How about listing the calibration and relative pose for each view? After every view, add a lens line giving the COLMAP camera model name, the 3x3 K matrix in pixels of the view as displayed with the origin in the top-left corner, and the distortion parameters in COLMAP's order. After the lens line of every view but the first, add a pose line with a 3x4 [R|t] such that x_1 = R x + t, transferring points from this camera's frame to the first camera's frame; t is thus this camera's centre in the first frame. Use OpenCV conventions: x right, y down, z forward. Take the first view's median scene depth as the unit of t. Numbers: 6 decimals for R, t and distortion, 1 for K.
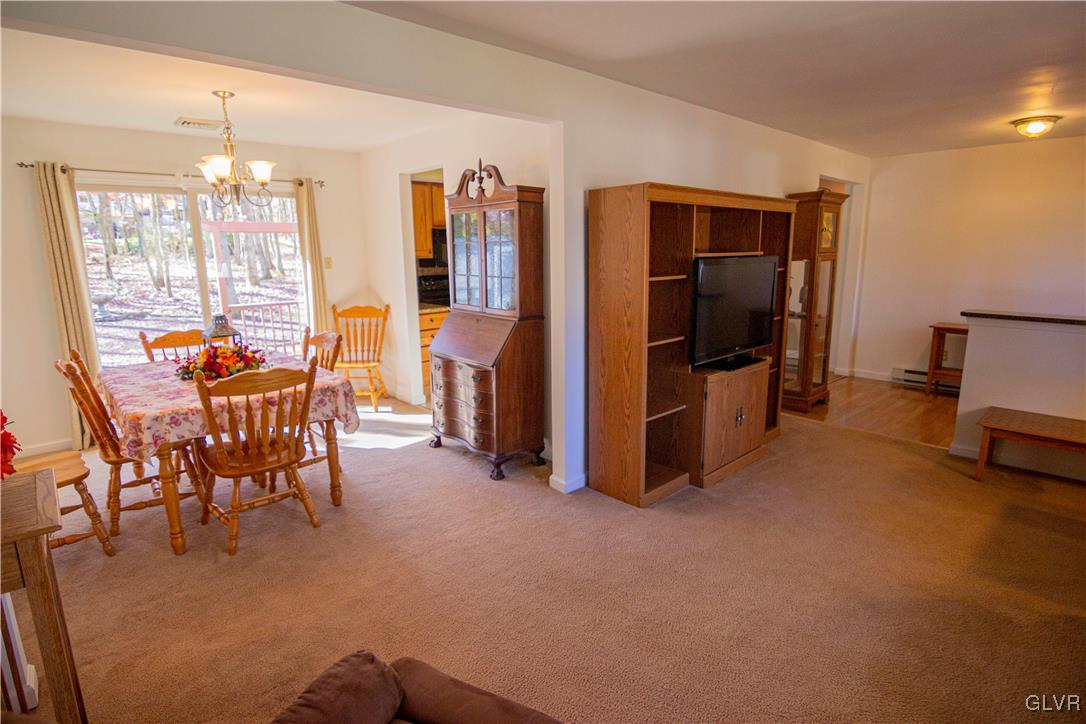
lens RADIAL K [[549.1, 0, 543.0], [0, 549.1, 362.0], [0, 0, 1]] dist [0.004308, -0.021984]
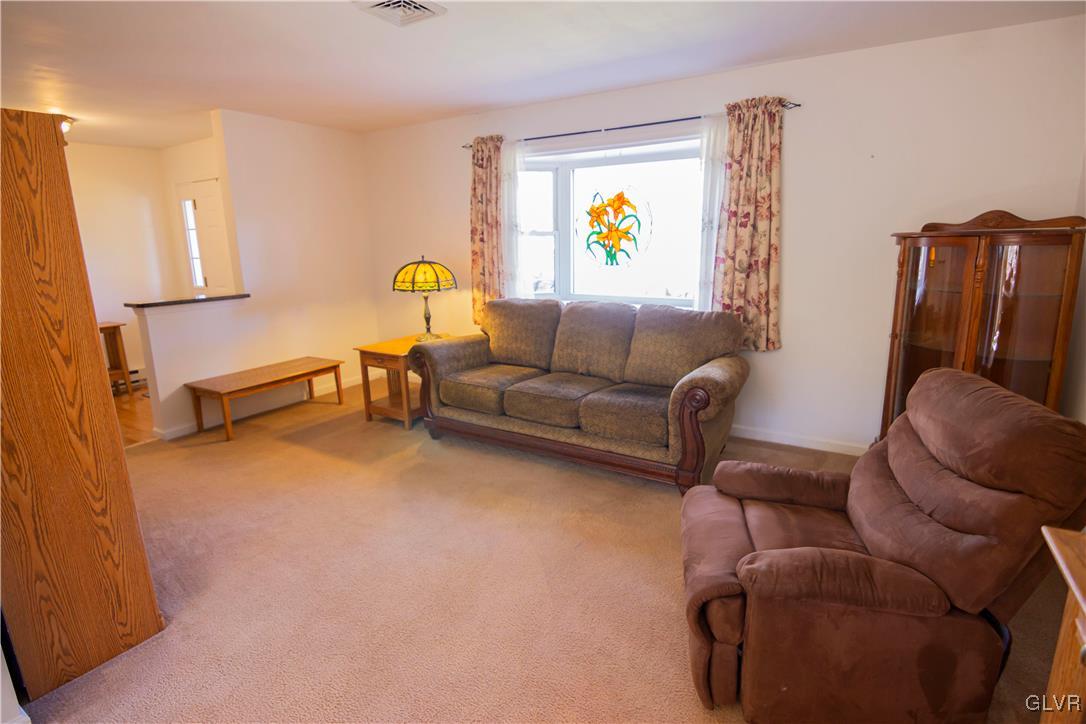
lens RADIAL K [[549.1, 0, 543.0], [0, 549.1, 362.0], [0, 0, 1]] dist [0.004308, -0.021984]
pose [[-0.261944, -0.192874, 0.945614, -0.484430], [0.218702, 0.942472, 0.252816, -0.096070], [-0.939976, 0.273031, -0.204693, 0.620265]]
